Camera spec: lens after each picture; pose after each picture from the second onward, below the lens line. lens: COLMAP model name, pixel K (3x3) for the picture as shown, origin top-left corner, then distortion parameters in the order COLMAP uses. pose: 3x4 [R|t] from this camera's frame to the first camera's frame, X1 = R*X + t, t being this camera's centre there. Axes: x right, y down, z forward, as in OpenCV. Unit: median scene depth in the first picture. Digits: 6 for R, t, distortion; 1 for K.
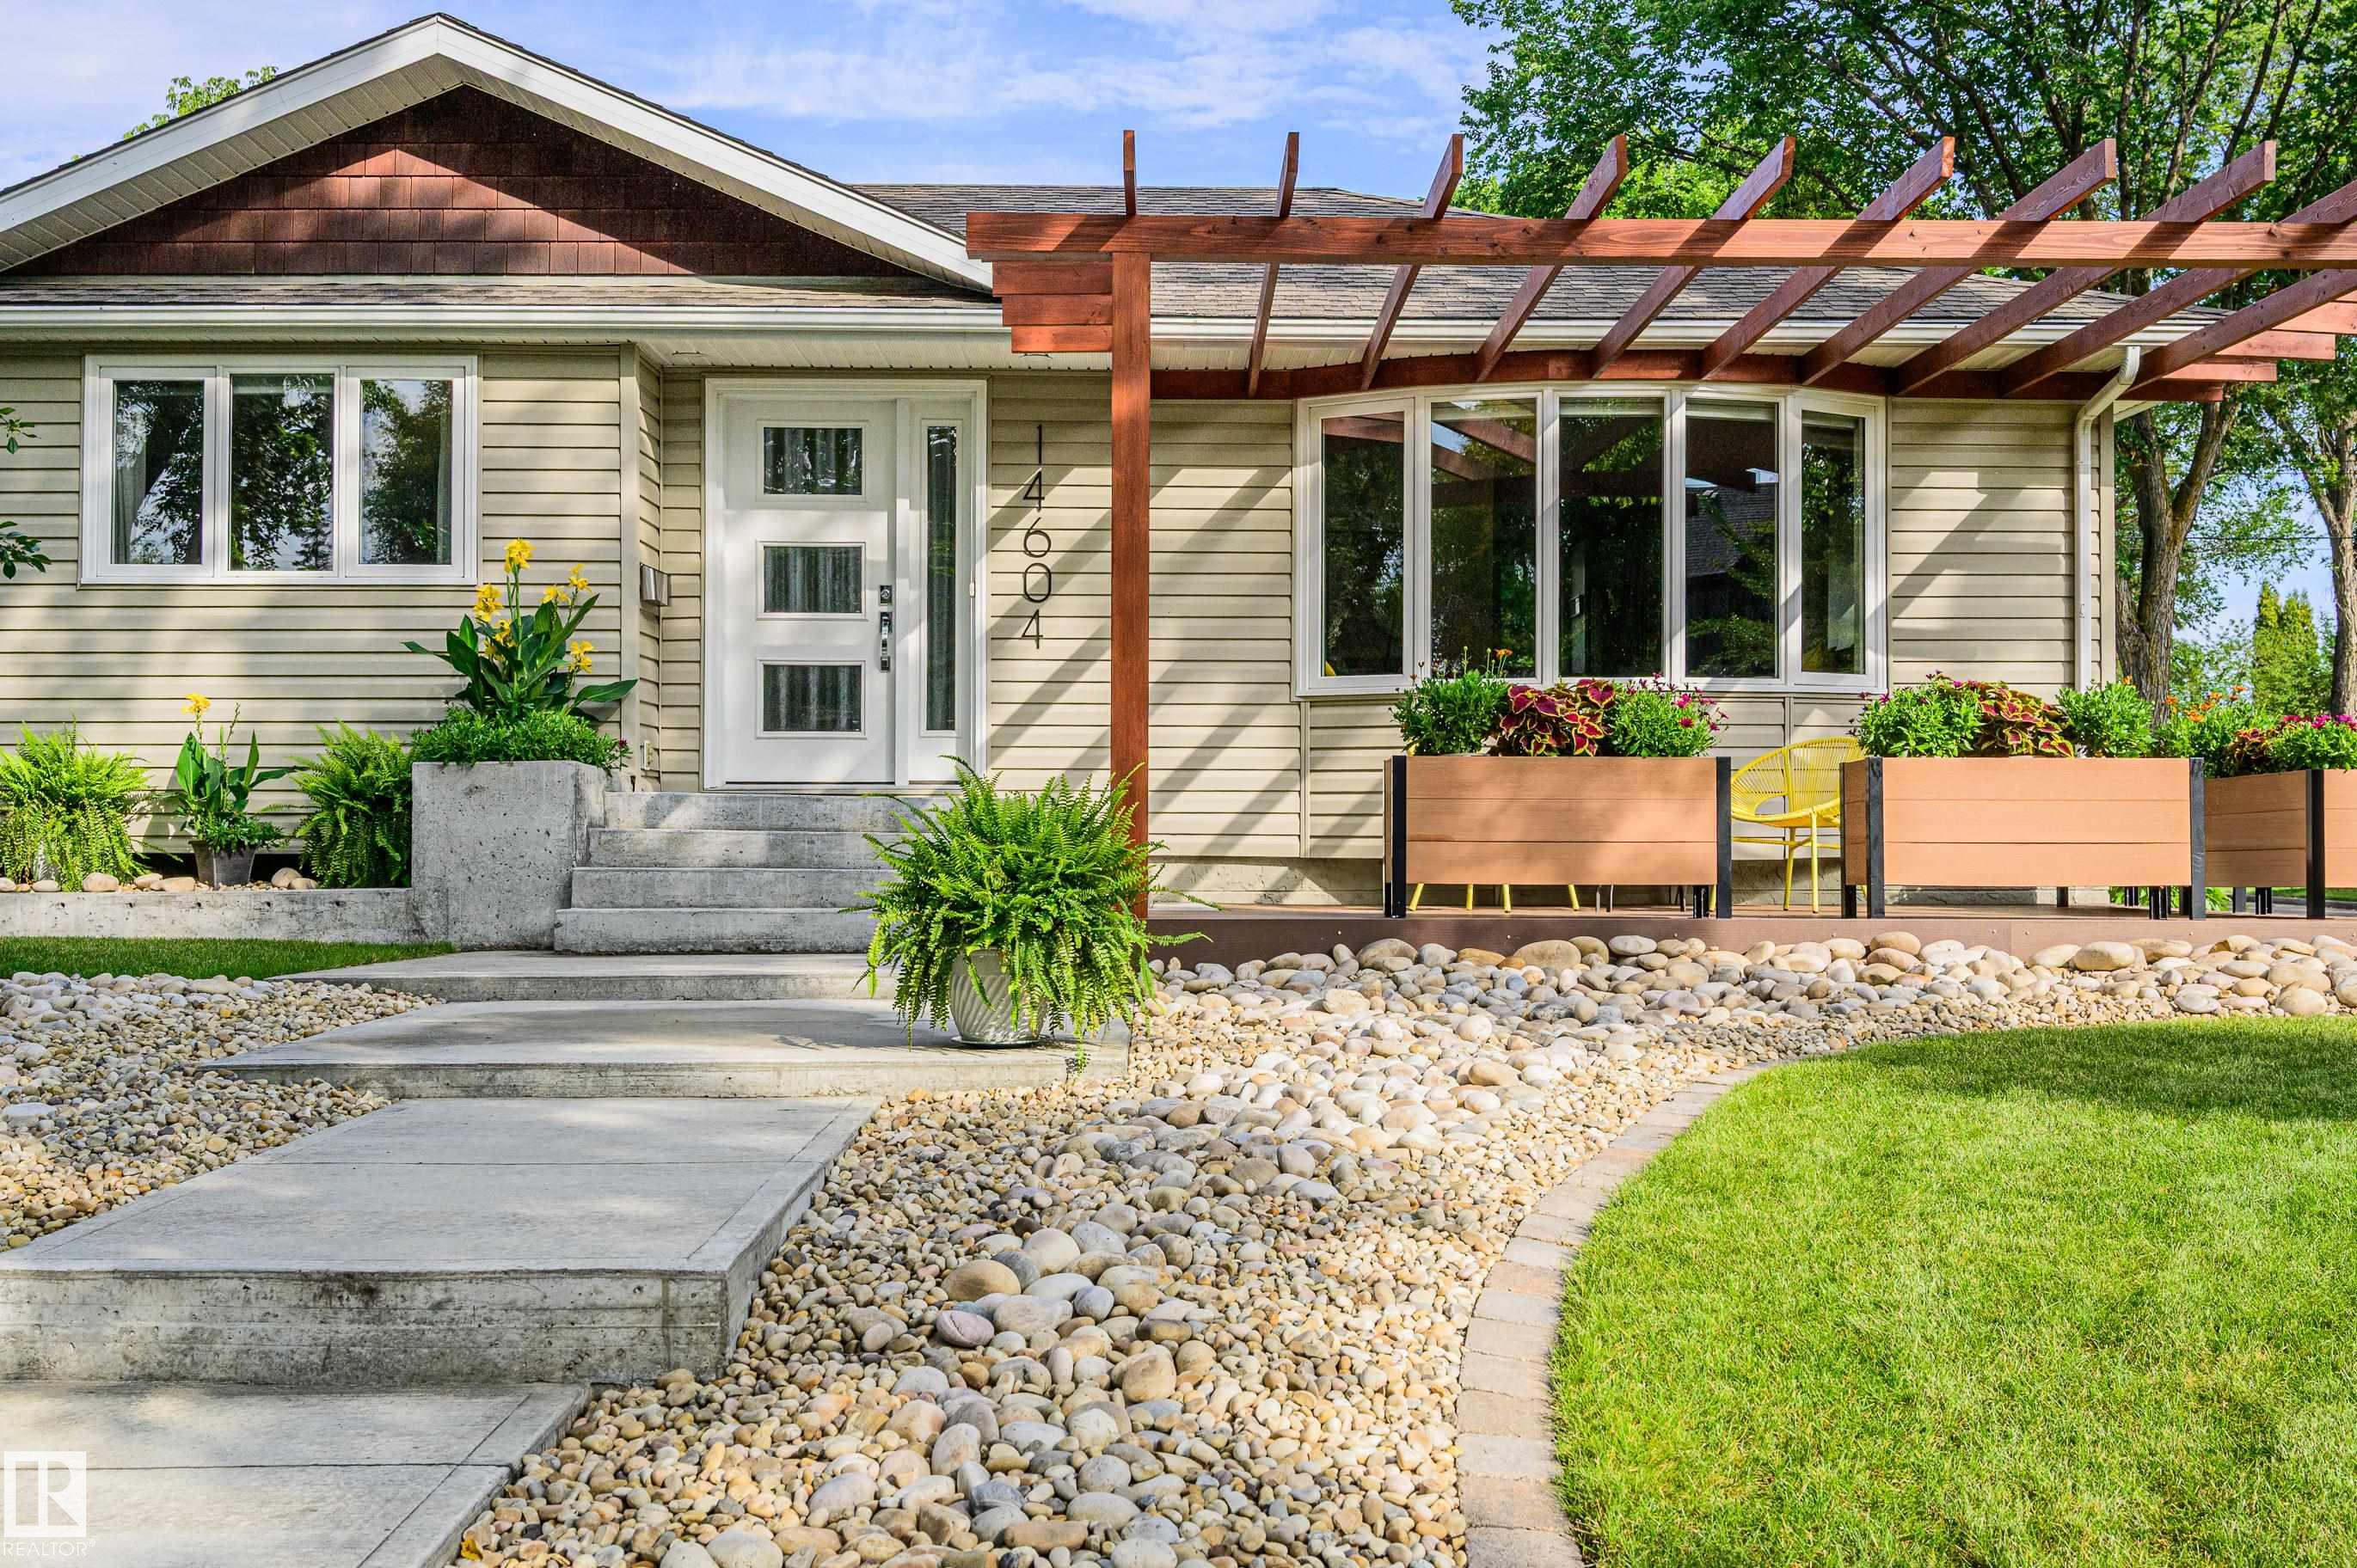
lens RADIAL K [[2207.0, 0, 1230.2], [0, 2207.0, 799.1], [0, 0, 1]] dist [0.051961, -0.196175]
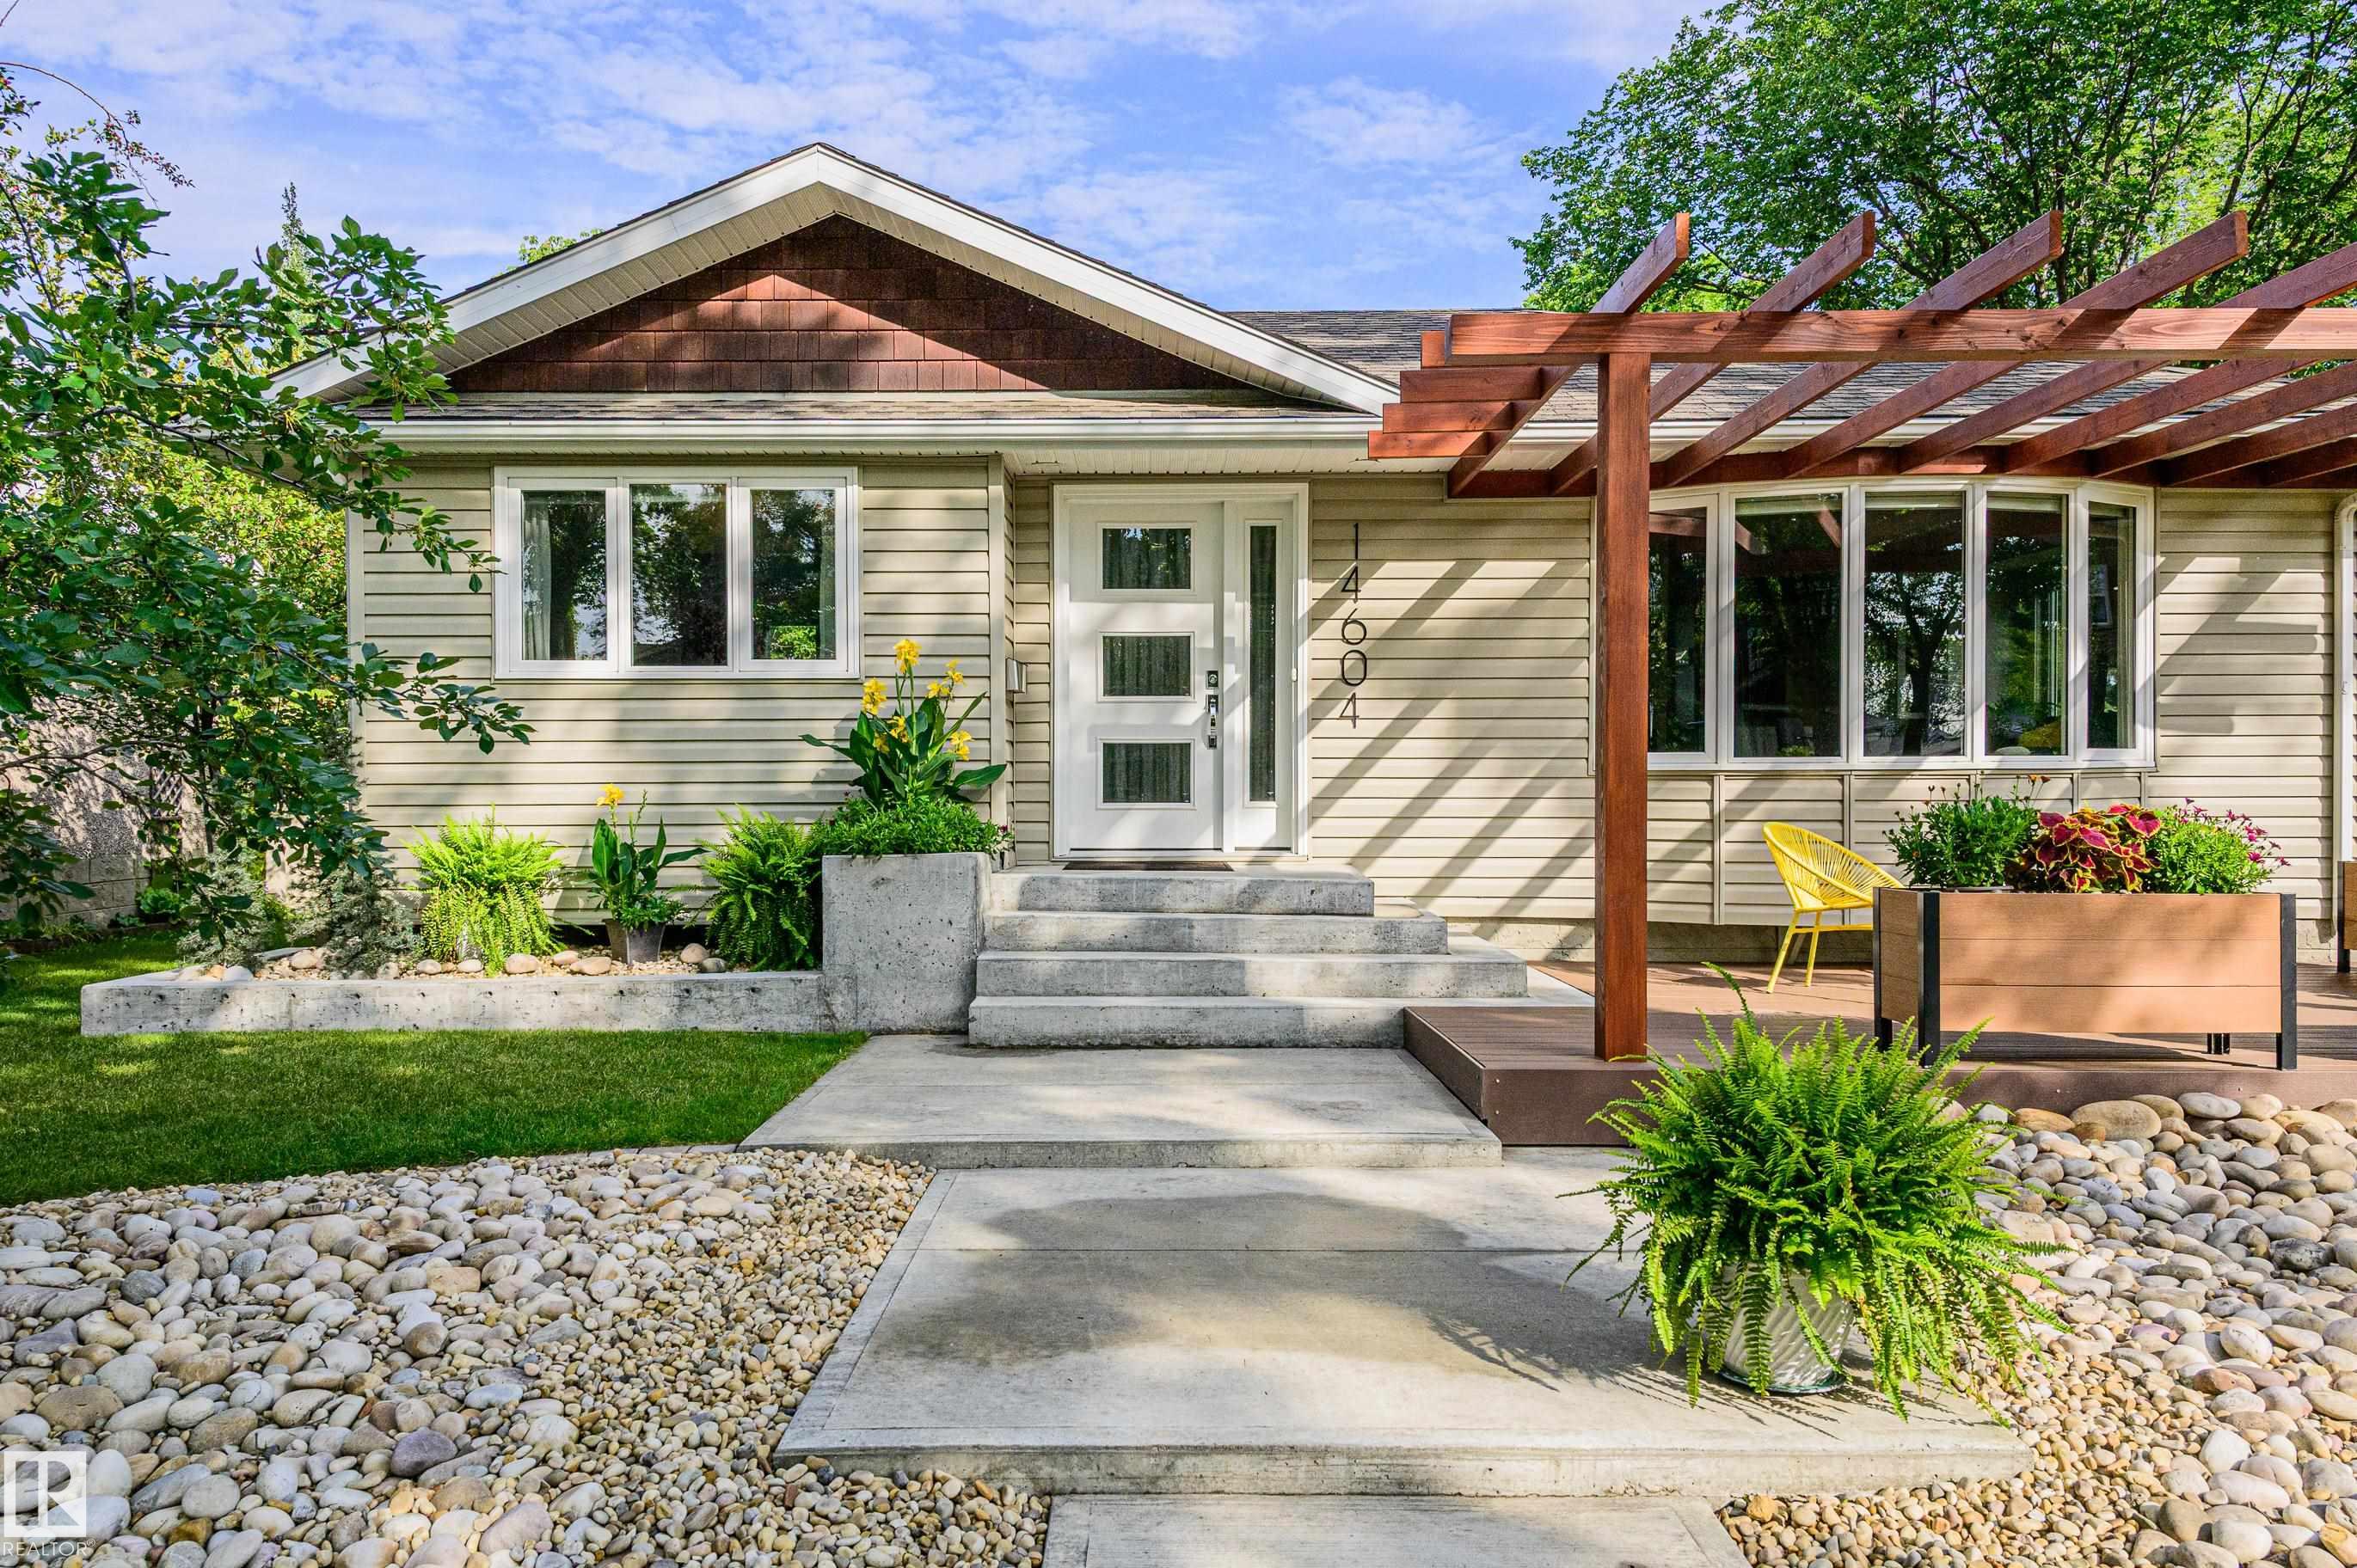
lens RADIAL K [[1560.8, 0, 1178.5], [0, 1560.8, 784.0], [0, 0, 1]] dist [0.073985, -0.103789]
pose [[0.999164, -0.003447, -0.040742, -0.147656], [0.003973, 0.999910, 0.012853, -0.052337], [0.040694, -0.013004, 0.999087, 0.227730]]
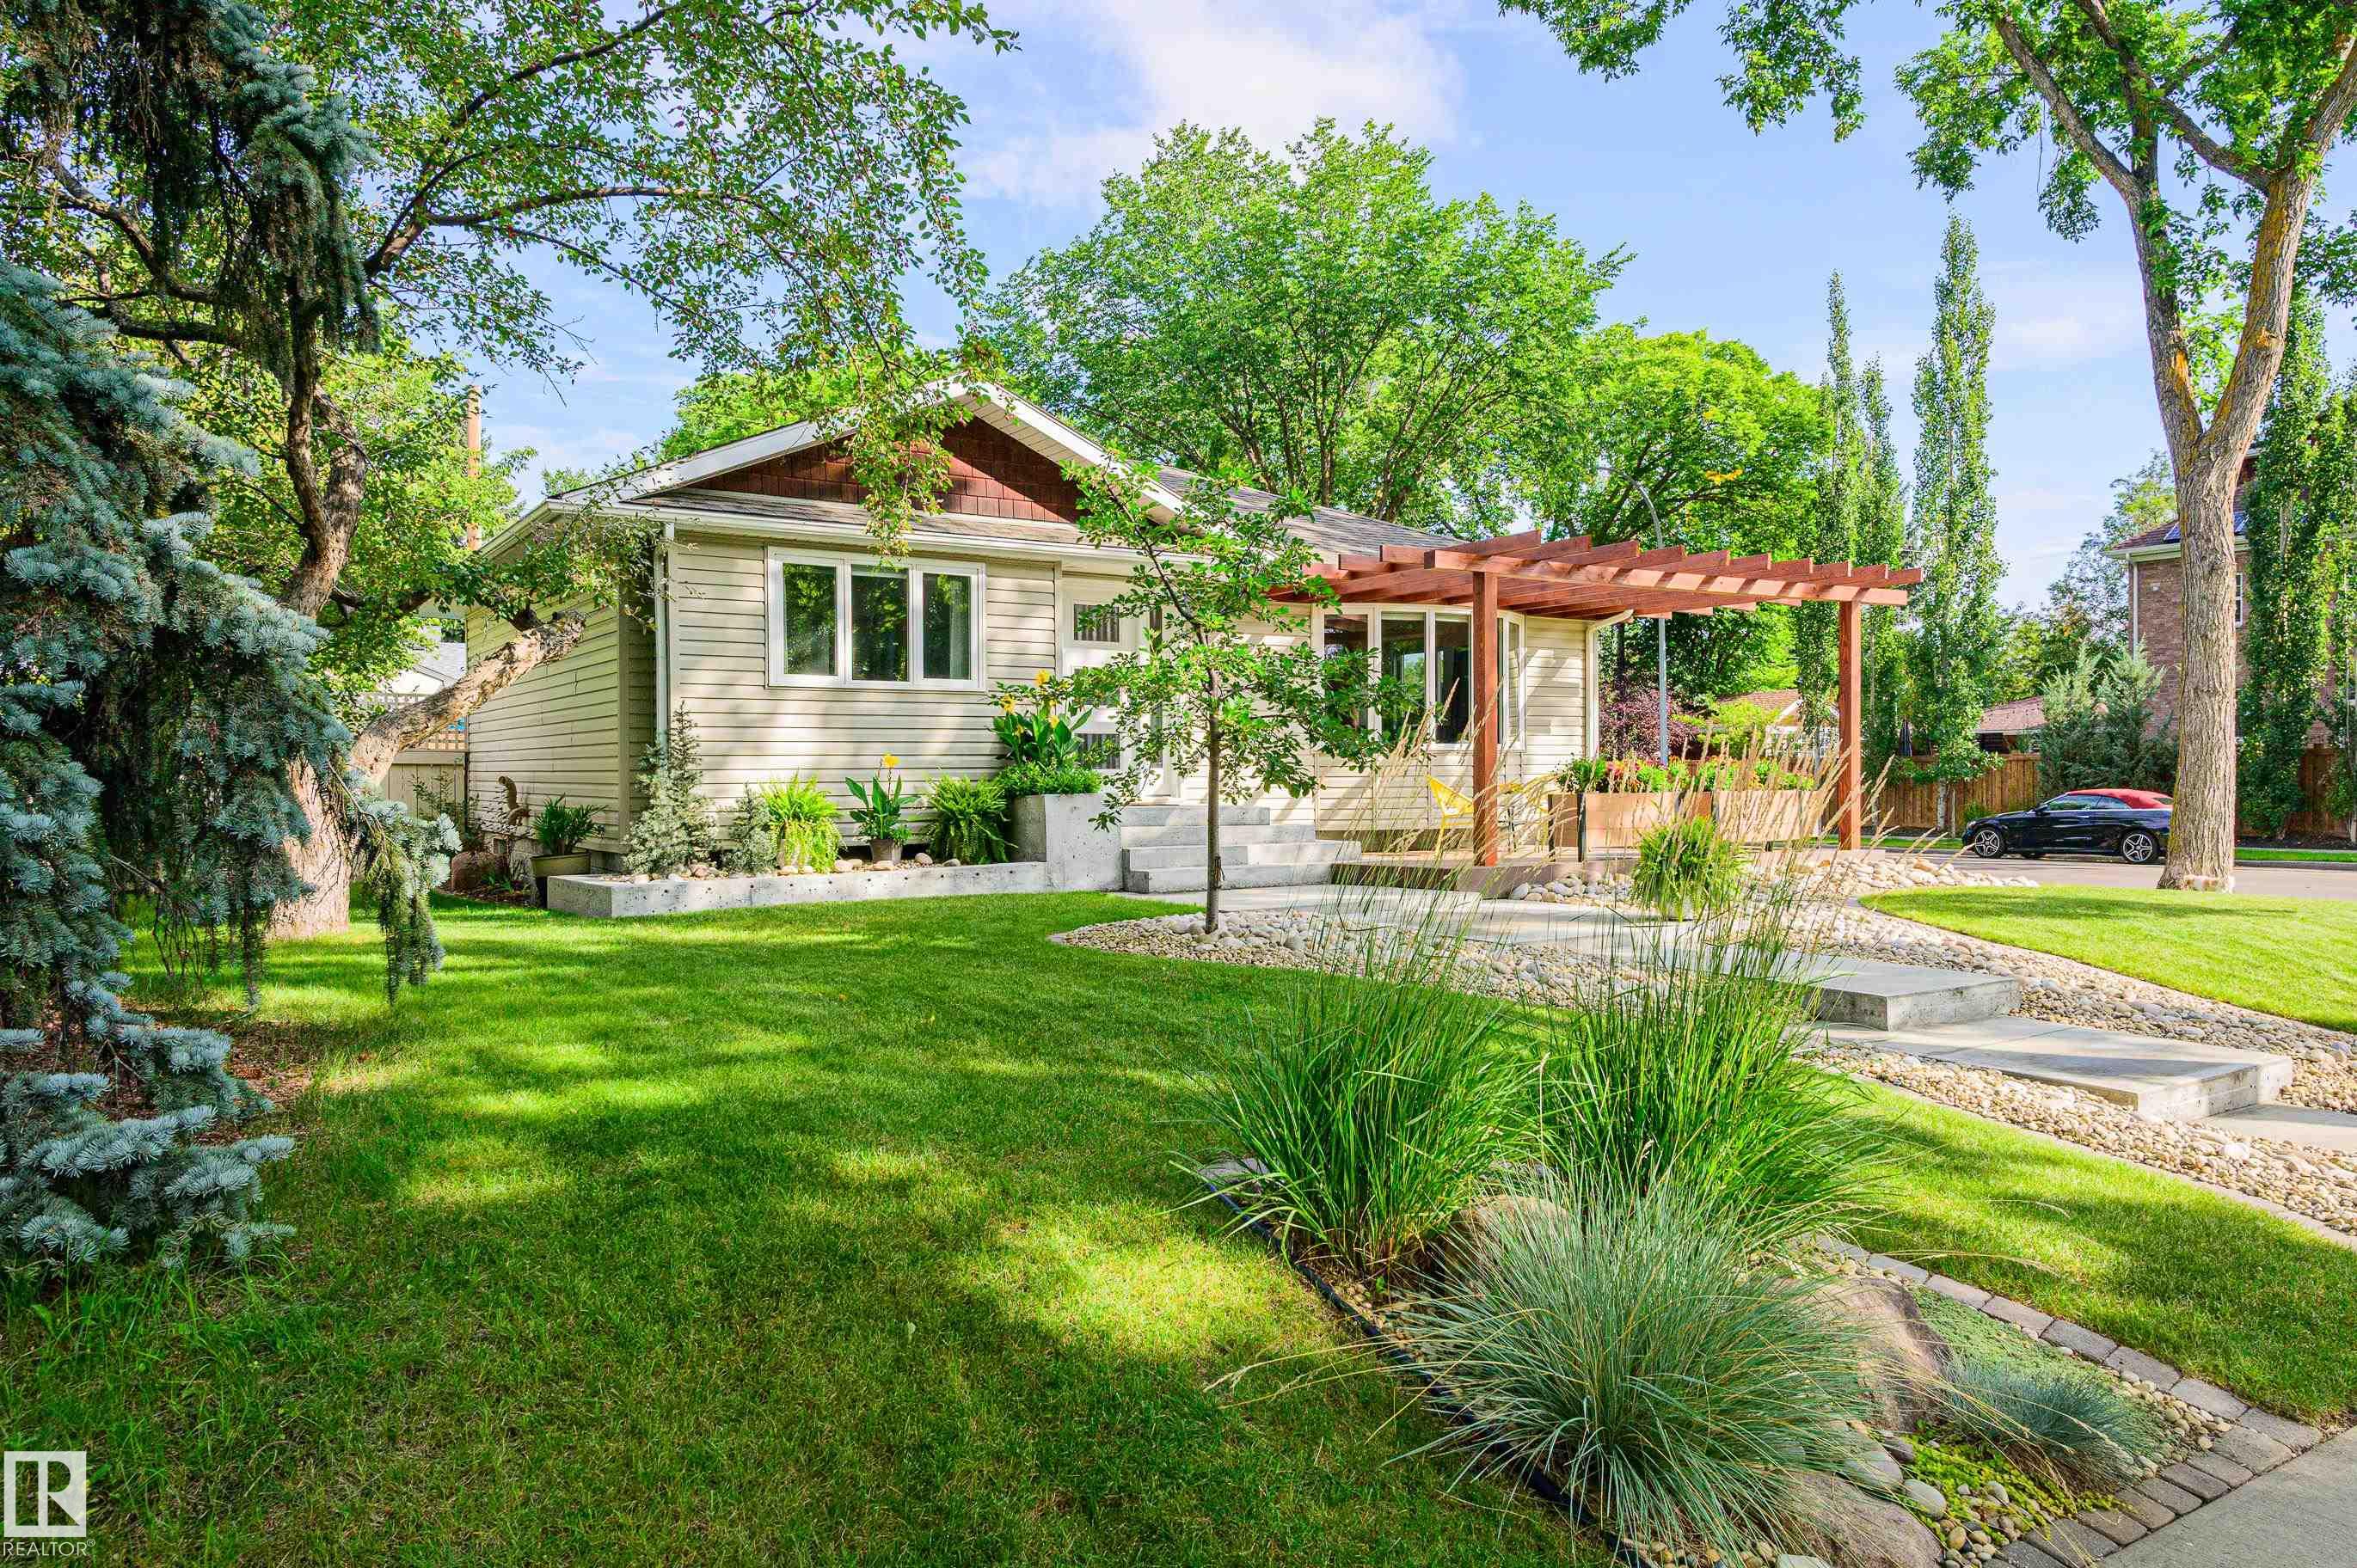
lens RADIAL K [[1560.8, 0, 1178.5], [0, 1560.8, 784.0], [0, 0, 1]] dist [0.073985, -0.103789]
pose [[0.851388, -0.009572, 0.524450, -0.851331], [0.001747, 0.999880, 0.015414, -0.039801], [-0.524534, -0.012207, 0.851302, -0.158094]]
